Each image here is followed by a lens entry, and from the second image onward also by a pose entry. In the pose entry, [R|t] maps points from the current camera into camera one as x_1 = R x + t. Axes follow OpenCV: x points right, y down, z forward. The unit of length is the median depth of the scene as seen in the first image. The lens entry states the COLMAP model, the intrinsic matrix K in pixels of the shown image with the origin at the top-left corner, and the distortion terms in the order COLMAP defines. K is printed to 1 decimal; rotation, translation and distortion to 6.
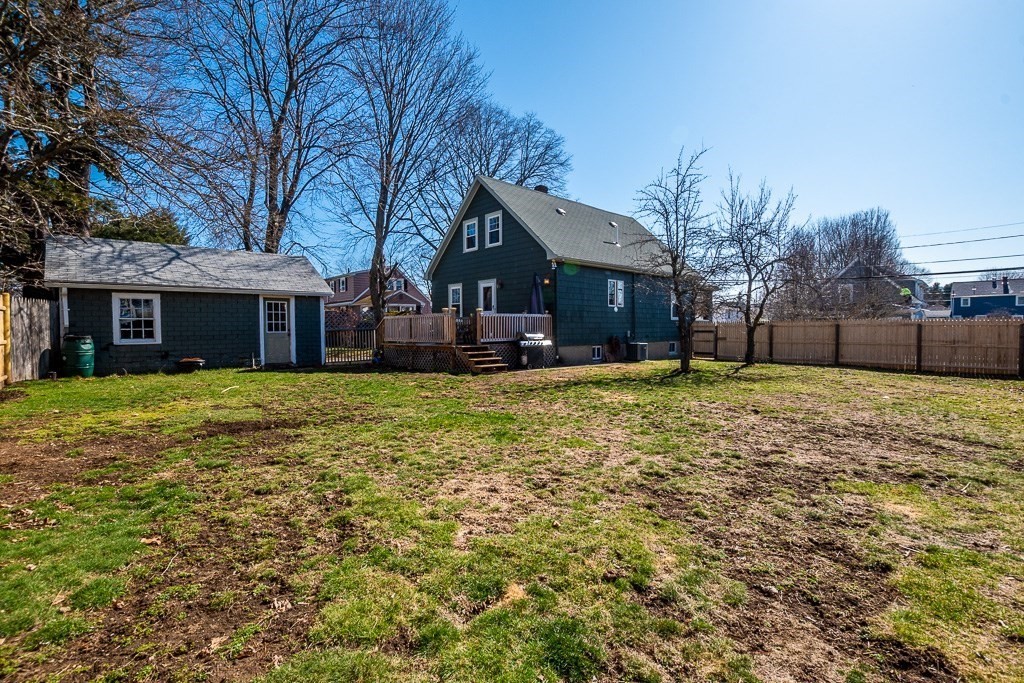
lens RADIAL K [[455.9, 0, 510.8], [0, 455.9, 342.2], [0, 0, 1]] dist [-0.028281, 0.000780]
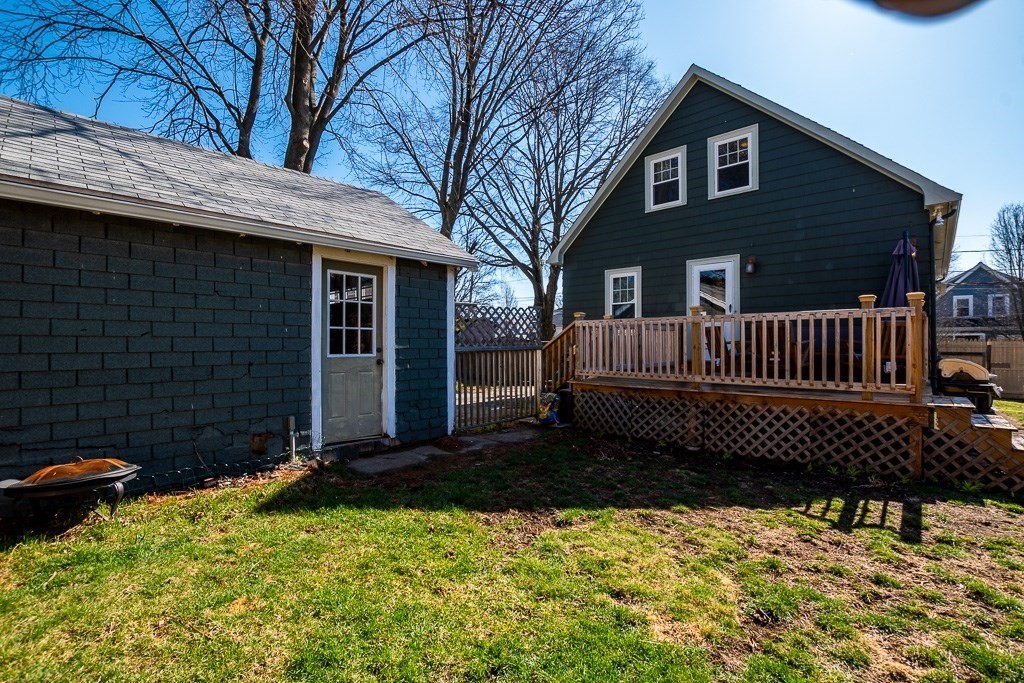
lens RADIAL K [[455.9, 0, 513.6], [0, 455.9, 342.8], [0, 0, 1]] dist [-0.028281, 0.000780]
pose [[0.997606, 0.009301, 0.068533, -0.331812], [-0.007063, 0.999436, -0.032823, -0.017443], [-0.068799, 0.032261, 0.997109, 0.501363]]
